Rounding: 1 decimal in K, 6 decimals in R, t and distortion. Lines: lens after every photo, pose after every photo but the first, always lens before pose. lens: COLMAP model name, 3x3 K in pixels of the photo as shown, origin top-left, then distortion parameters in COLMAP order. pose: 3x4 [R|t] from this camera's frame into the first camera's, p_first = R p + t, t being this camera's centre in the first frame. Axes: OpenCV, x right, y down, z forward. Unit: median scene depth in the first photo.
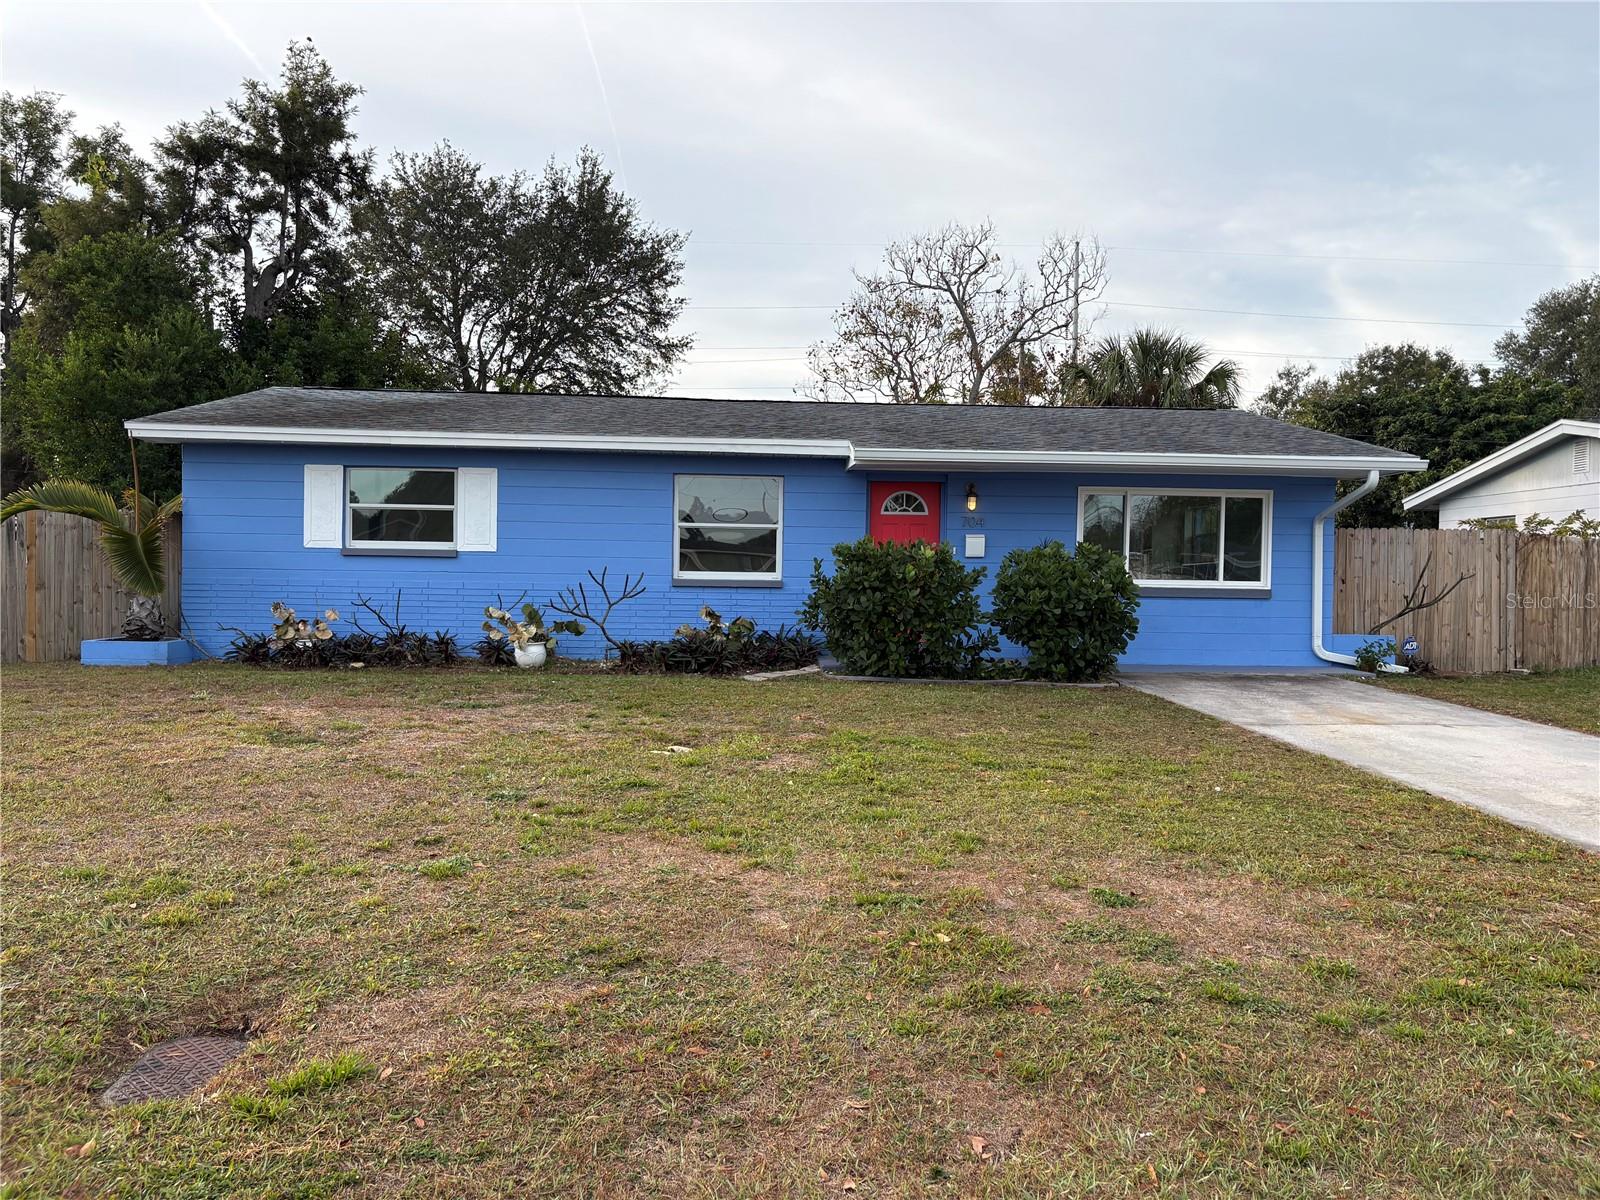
lens RADIAL K [[1219.9, 0, 799.8], [0, 1219.9, 593.0], [0, 0, 1]] dist [0.042878, -0.021420]
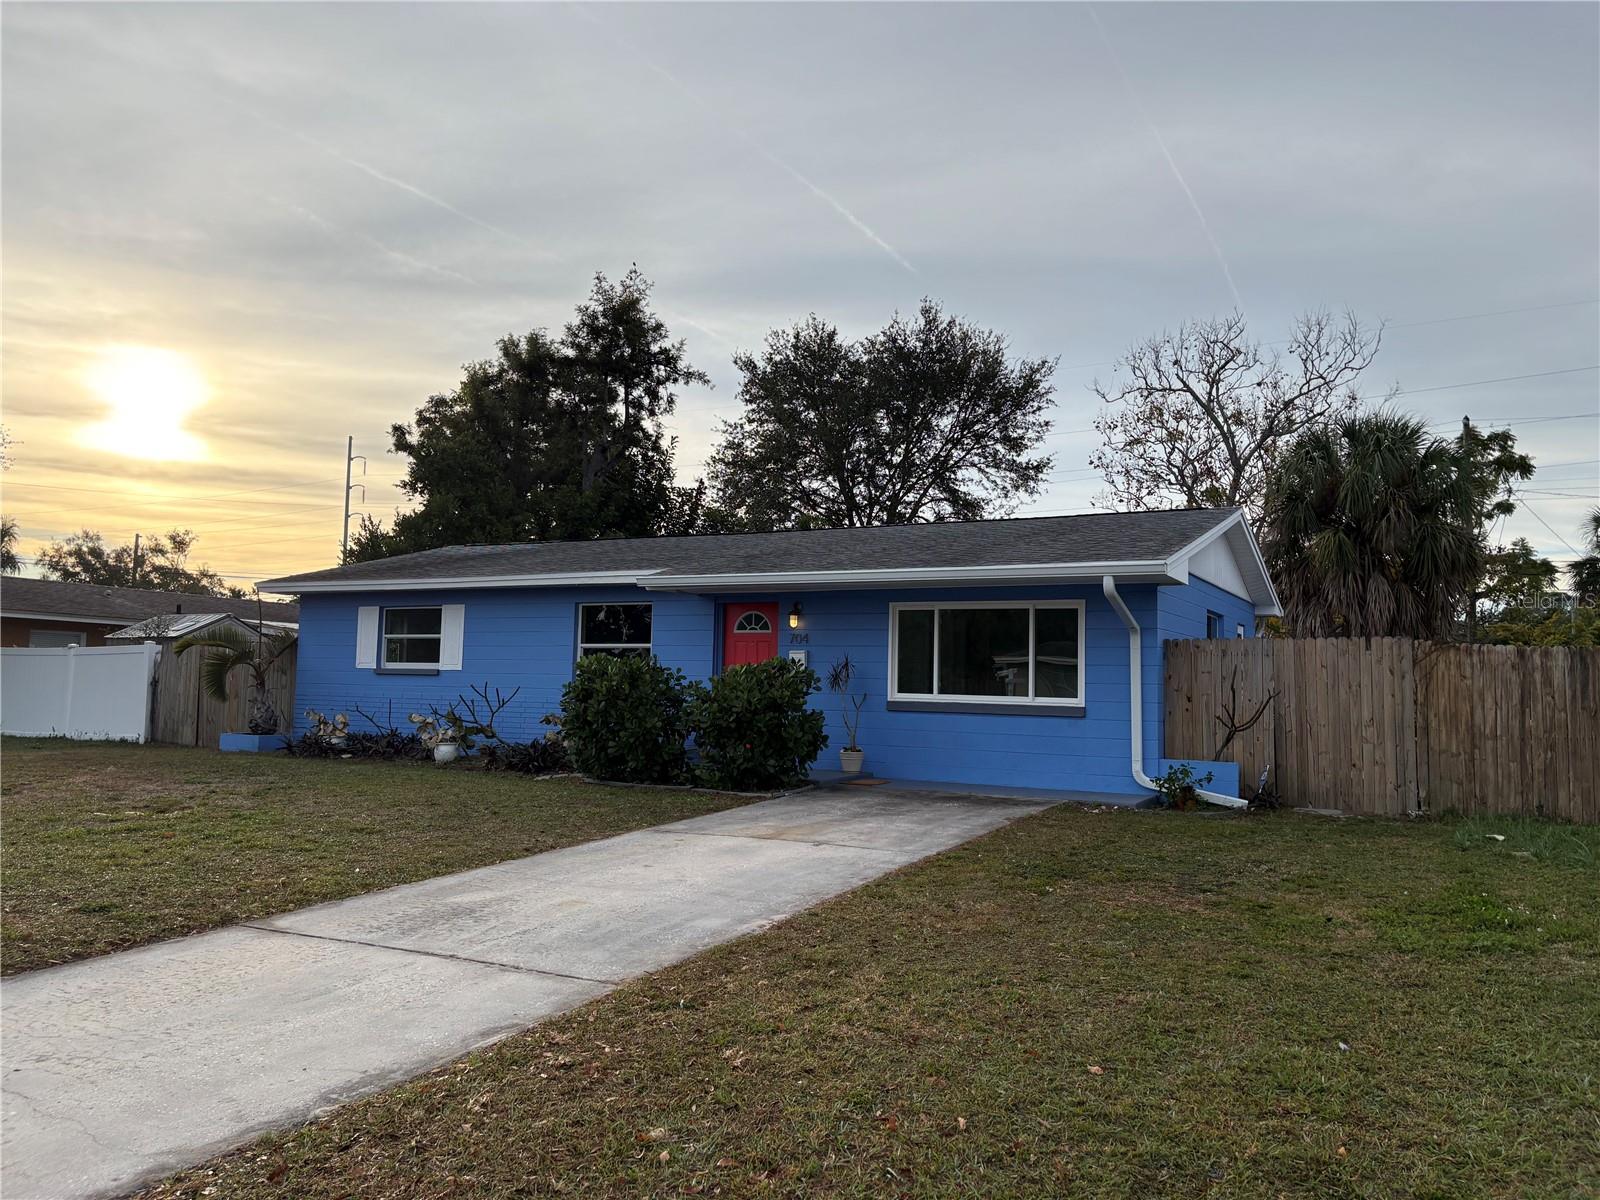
lens RADIAL K [[1219.9, 0, 798.1], [0, 1219.9, 600.1], [0, 0, 1]] dist [0.042878, -0.021420]
pose [[0.849569, -0.035439, -0.526286, 0.682773], [-0.012756, 0.996068, -0.087666, 0.000463], [0.527324, 0.081192, 0.845776, 0.105534]]
